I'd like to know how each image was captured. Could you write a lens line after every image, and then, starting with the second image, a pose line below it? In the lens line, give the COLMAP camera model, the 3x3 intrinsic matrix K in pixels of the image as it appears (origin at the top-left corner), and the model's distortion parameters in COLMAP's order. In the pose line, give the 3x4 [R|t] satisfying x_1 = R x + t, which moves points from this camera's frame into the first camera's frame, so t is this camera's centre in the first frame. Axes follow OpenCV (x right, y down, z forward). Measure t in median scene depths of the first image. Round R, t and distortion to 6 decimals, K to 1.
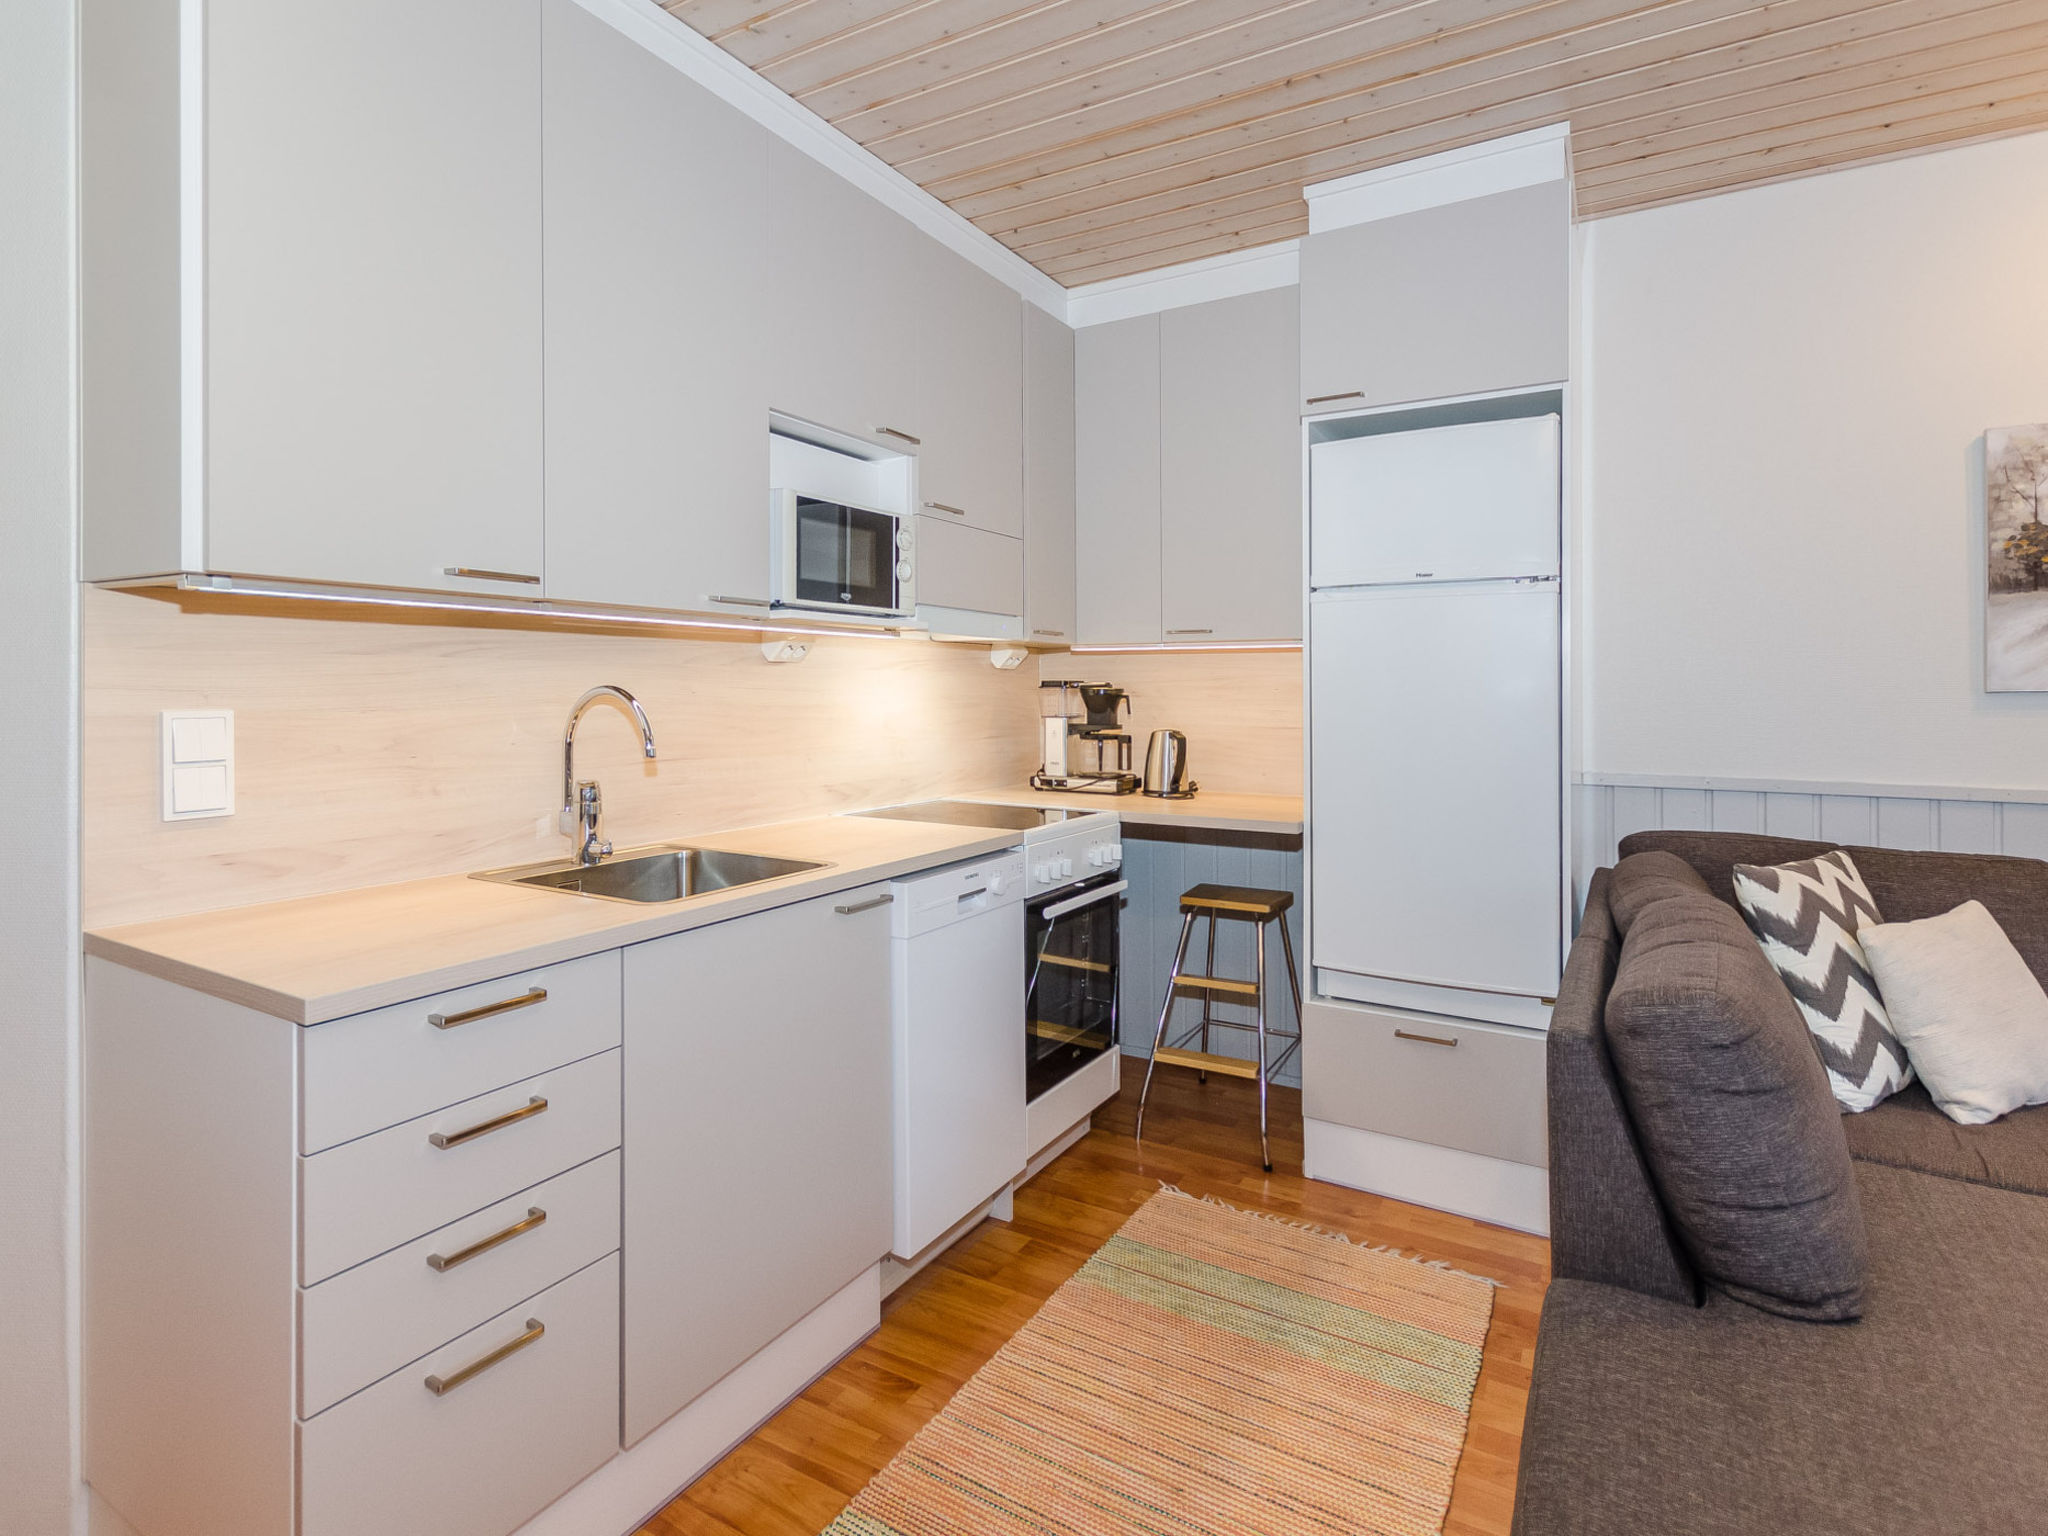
lens RADIAL K [[1034.4, 0, 1034.4], [0, 1034.4, 687.2], [0, 0, 1]] dist [0.009582, -0.003007]
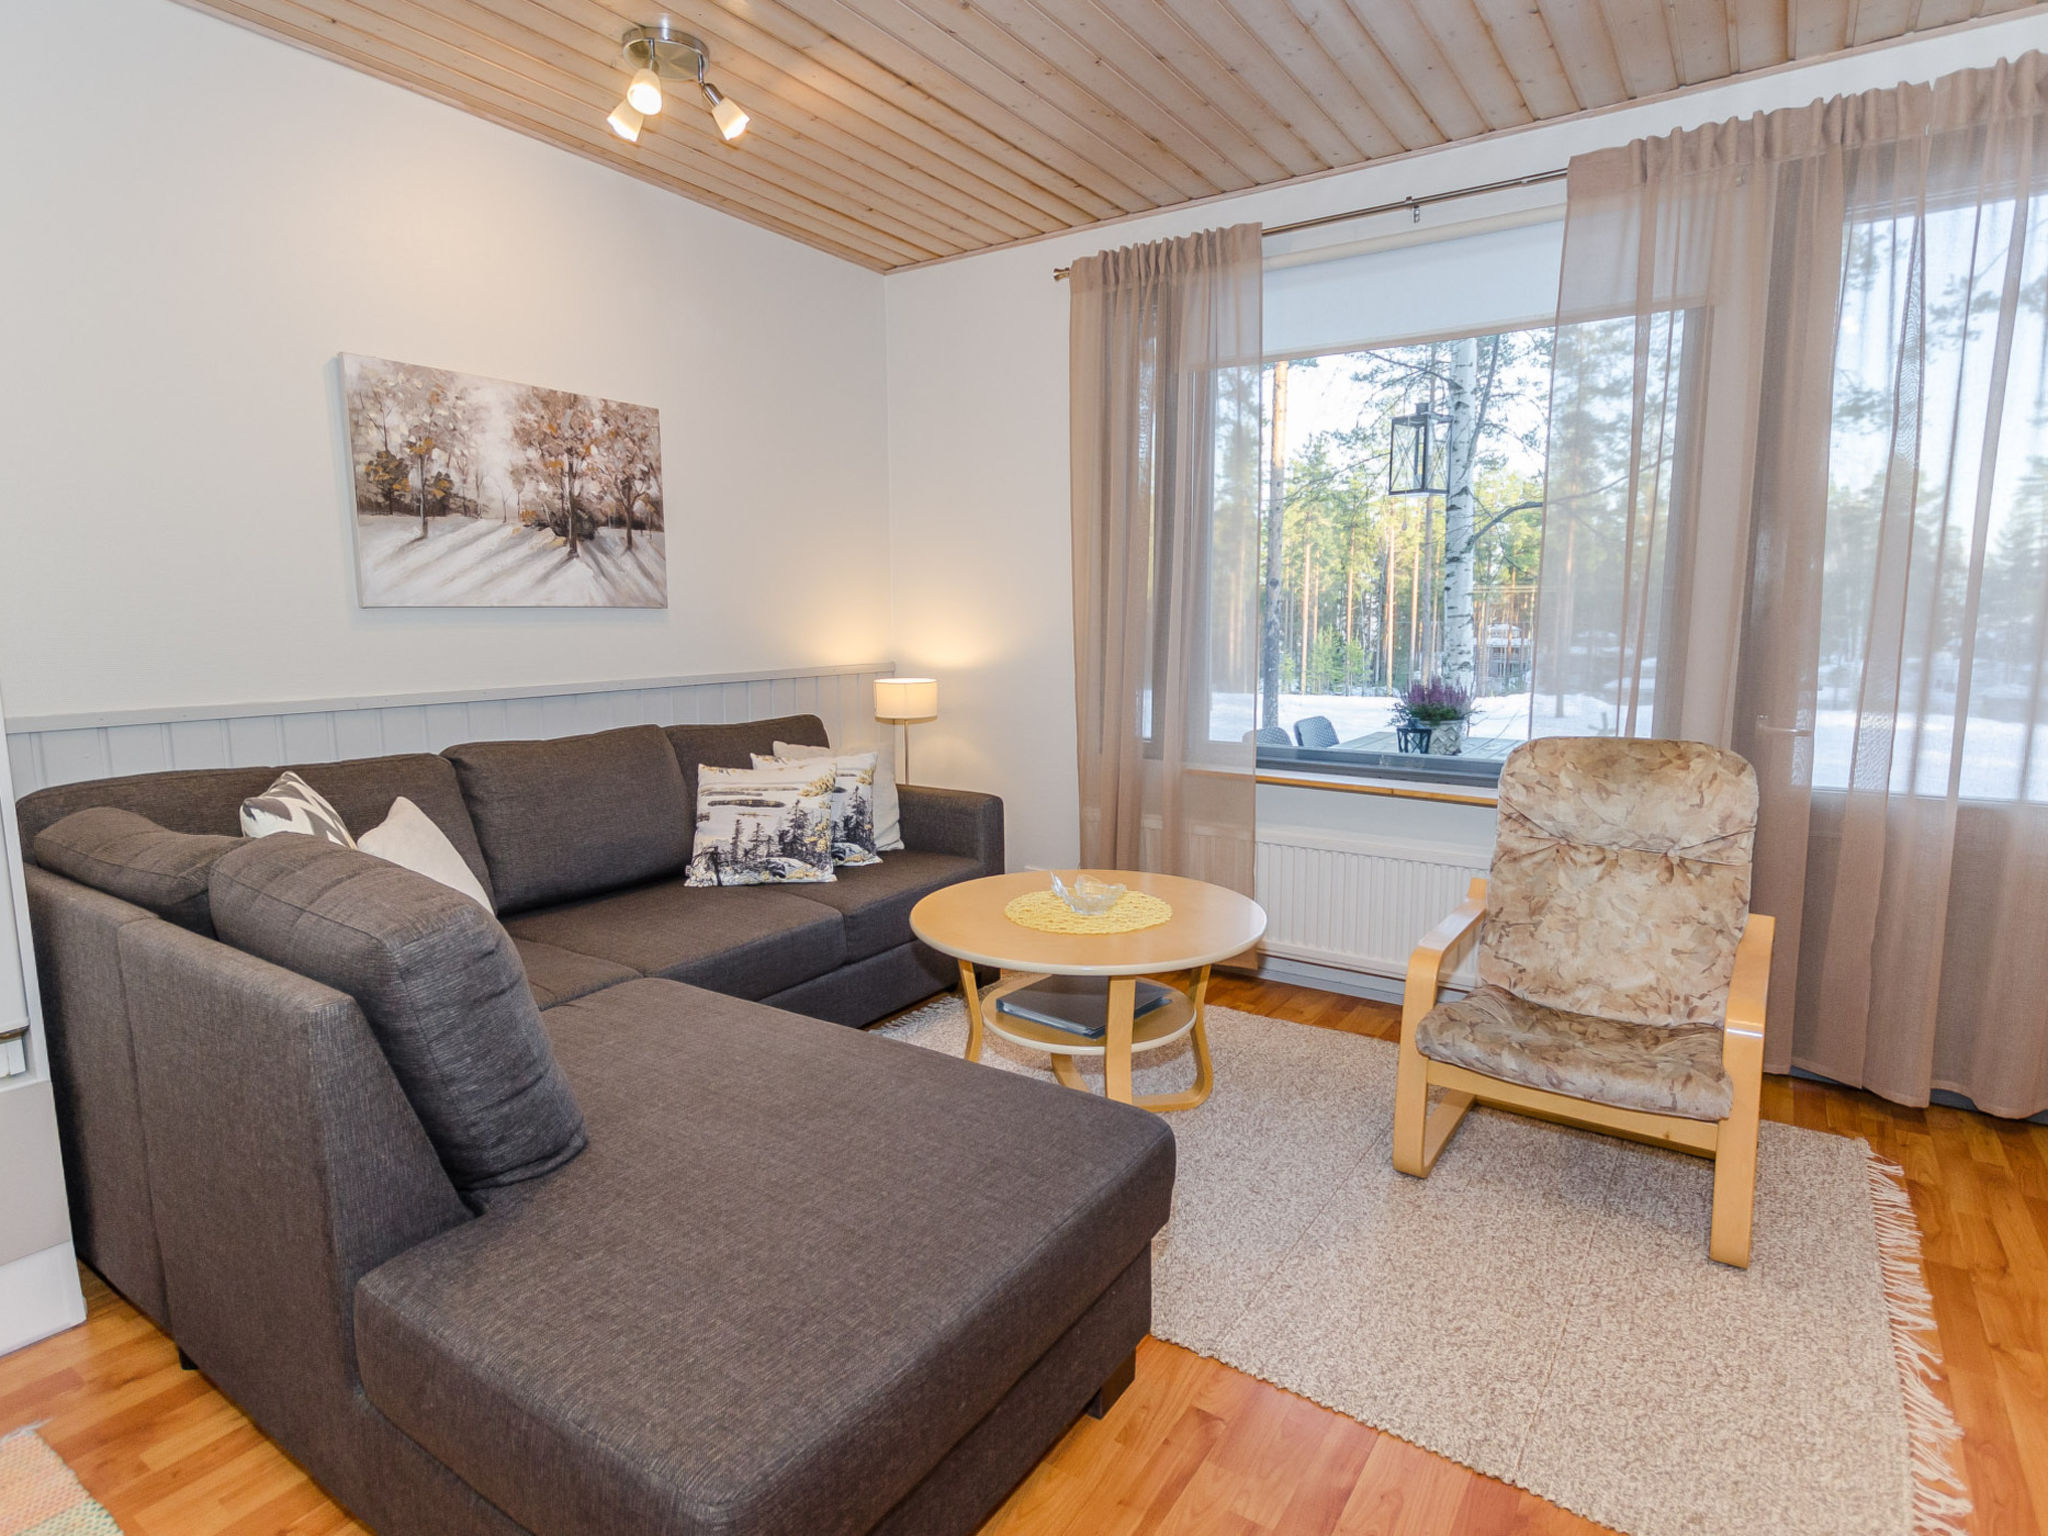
lens RADIAL K [[1112.6, 0, 1023.2], [0, 1112.6, 768.8], [0, 0, 1]] dist [0.002131, 0.000171]
pose [[0.066768, -0.137849, 0.988200, -0.200116], [0.003729, 0.990438, 0.137909, 0.014235], [-0.997762, -0.005523, 0.066644, 0.245639]]
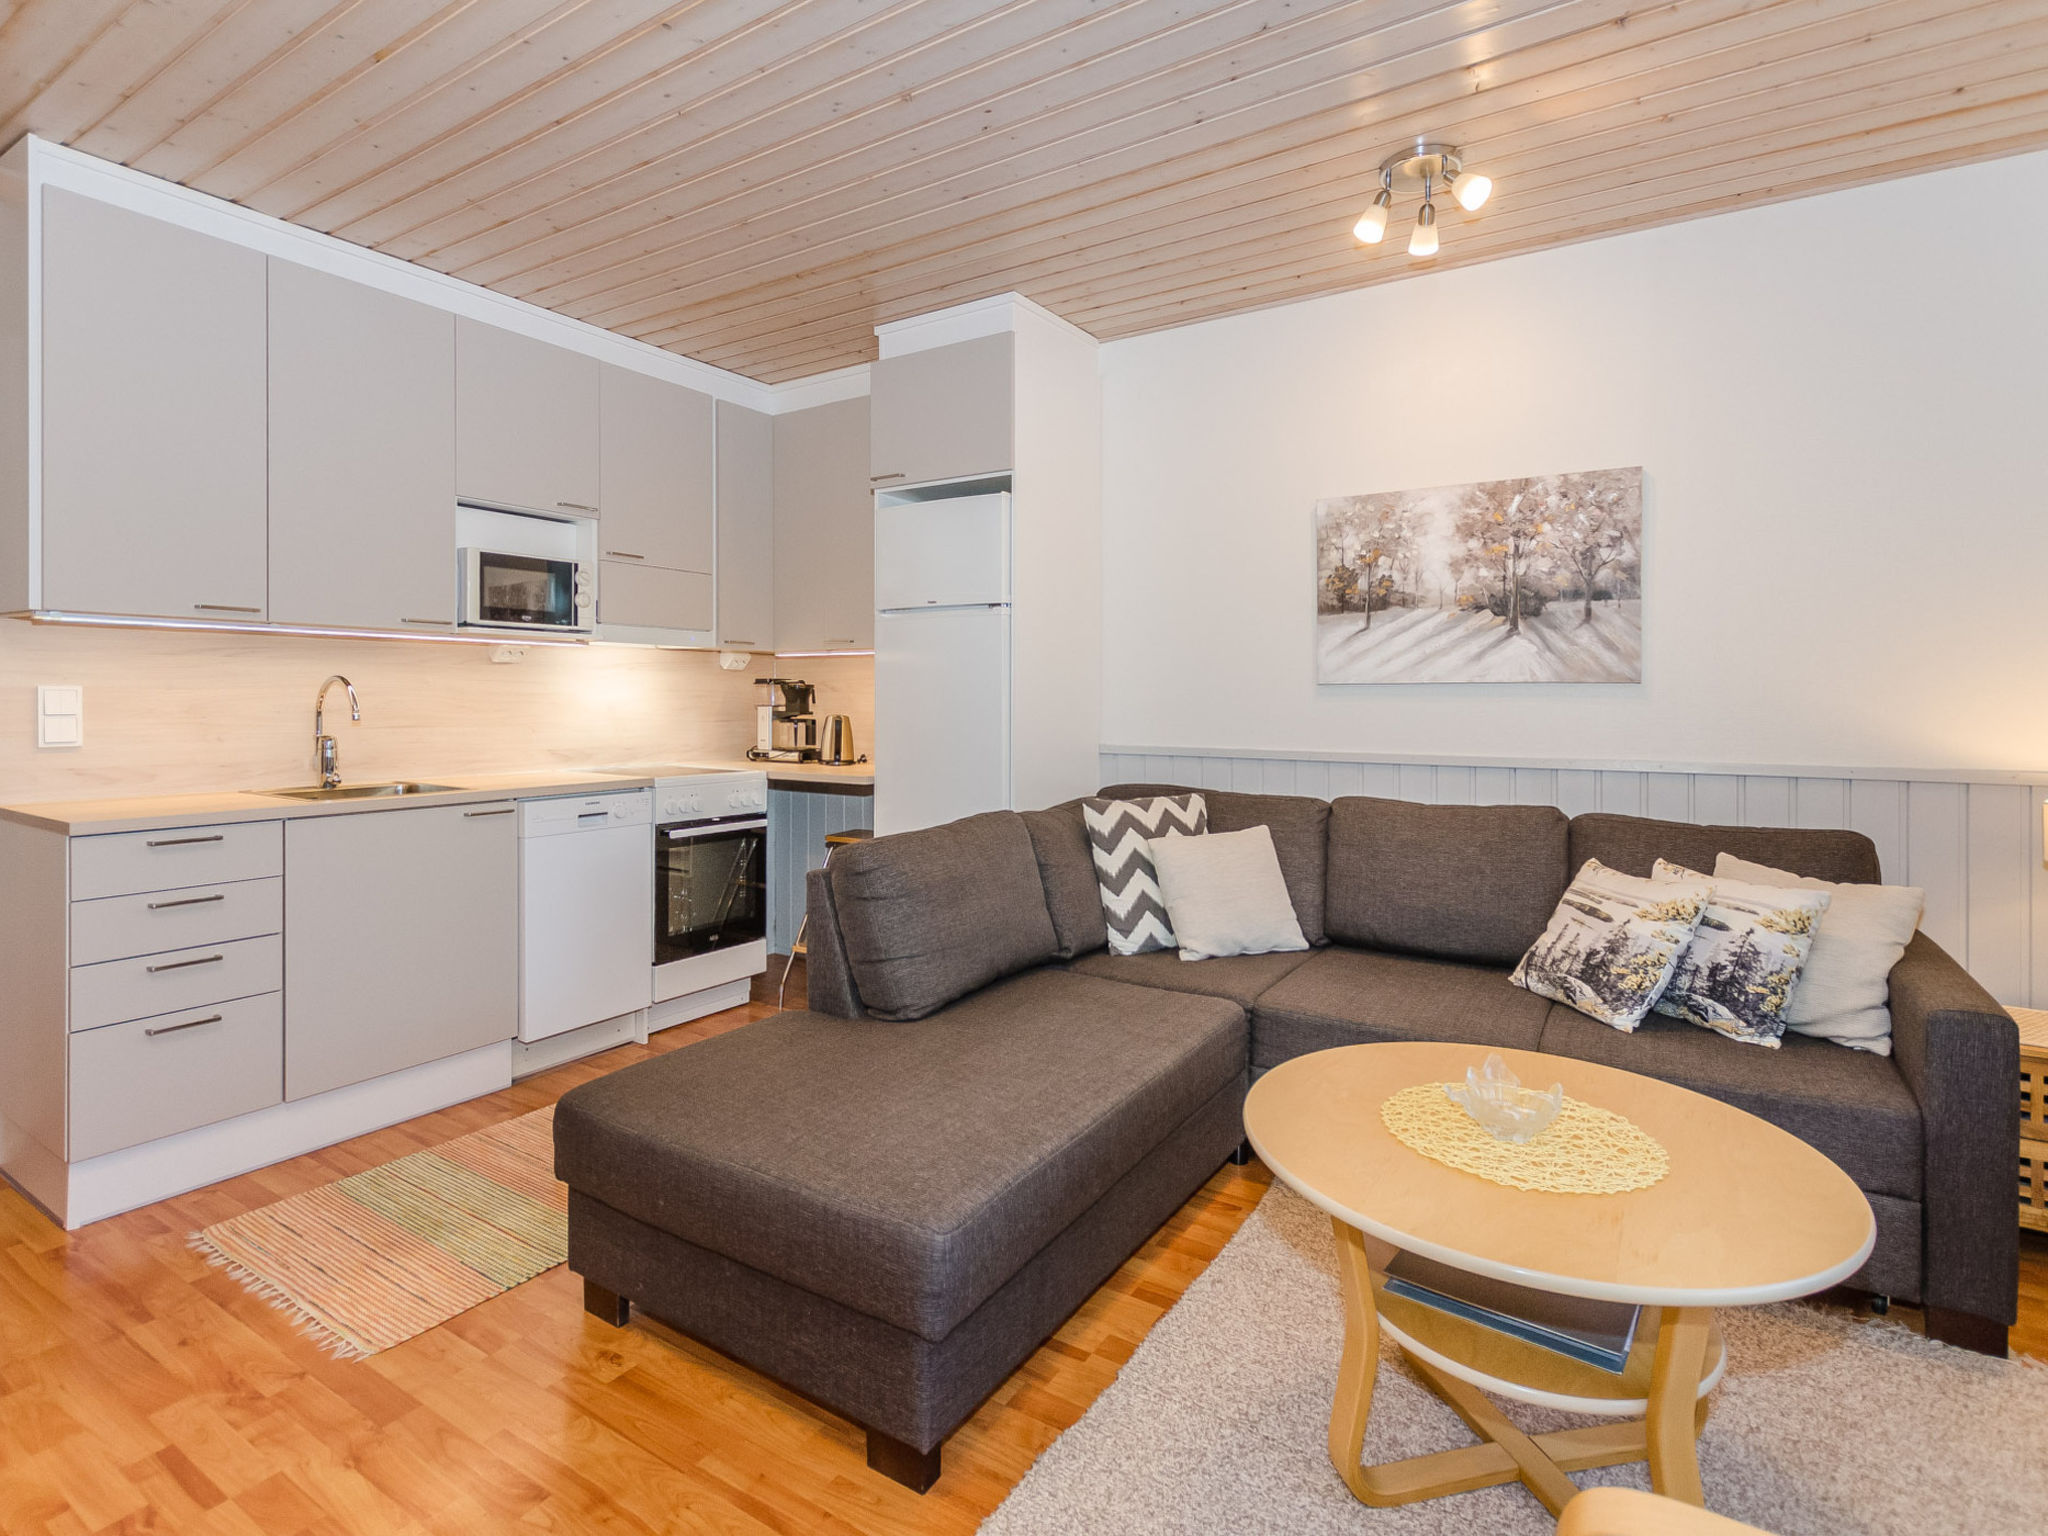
lens RADIAL K [[1034.4, 0, 1032.0], [0, 1034.4, 700.0], [0, 0, 1]] dist [0.009582, -0.003007]
pose [[0.998740, 0.003054, -0.050094, 0.601466], [-0.002937, 0.999993, 0.002419, 0.024052], [0.050101, -0.002269, 0.998742, -0.439657]]
